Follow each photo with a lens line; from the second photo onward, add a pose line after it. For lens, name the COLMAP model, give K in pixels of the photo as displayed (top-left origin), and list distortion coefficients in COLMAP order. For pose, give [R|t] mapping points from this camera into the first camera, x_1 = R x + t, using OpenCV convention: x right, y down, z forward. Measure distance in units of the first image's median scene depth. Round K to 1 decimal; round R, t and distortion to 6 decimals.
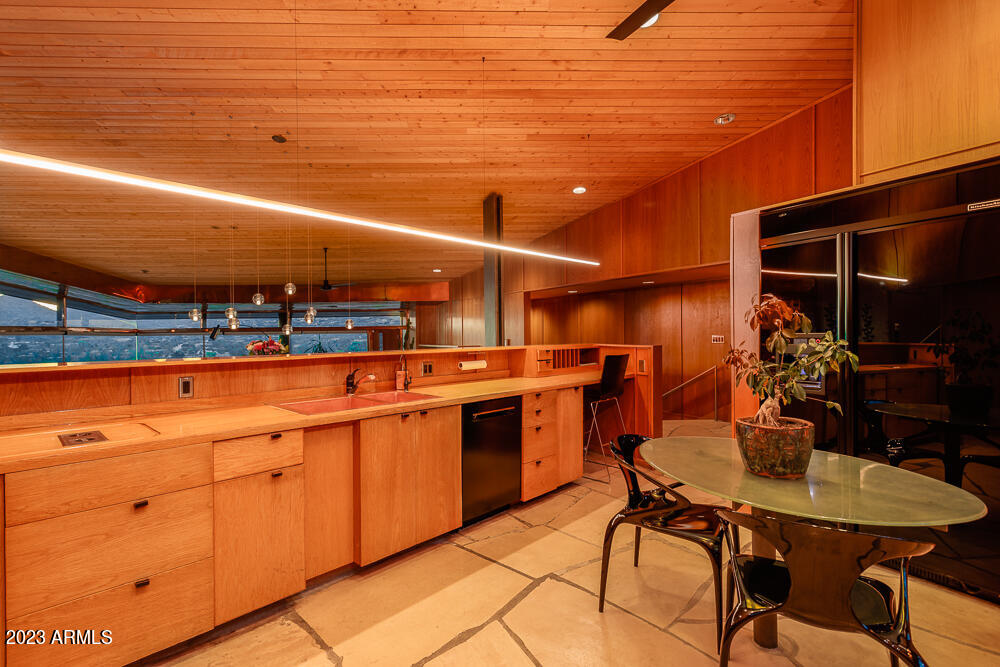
lens RADIAL K [[474.7, 0, 500.0], [0, 474.7, 333.5], [0, 0, 1]] dist [-0.000062, -0.000281]
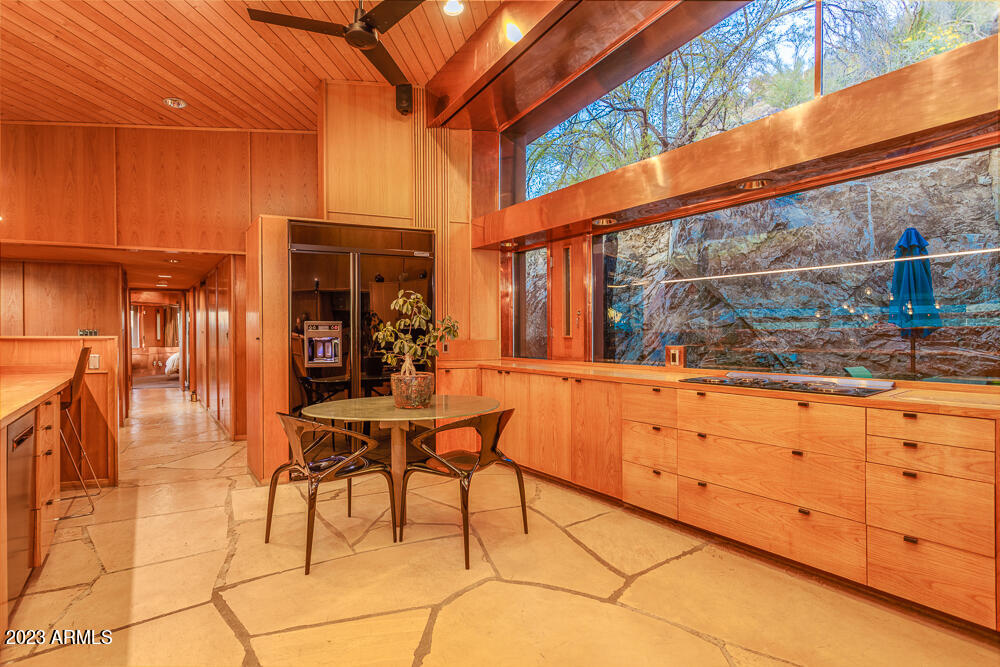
lens RADIAL K [[474.7, 0, 500.0], [0, 474.7, 333.5], [0, 0, 1]] dist [-0.000062, -0.000281]
pose [[0.149363, 0.012326, 0.988706, -0.543554], [0.001137, 0.999919, -0.012637, 0.044259], [-0.988782, 0.003012, 0.149337, 0.291381]]
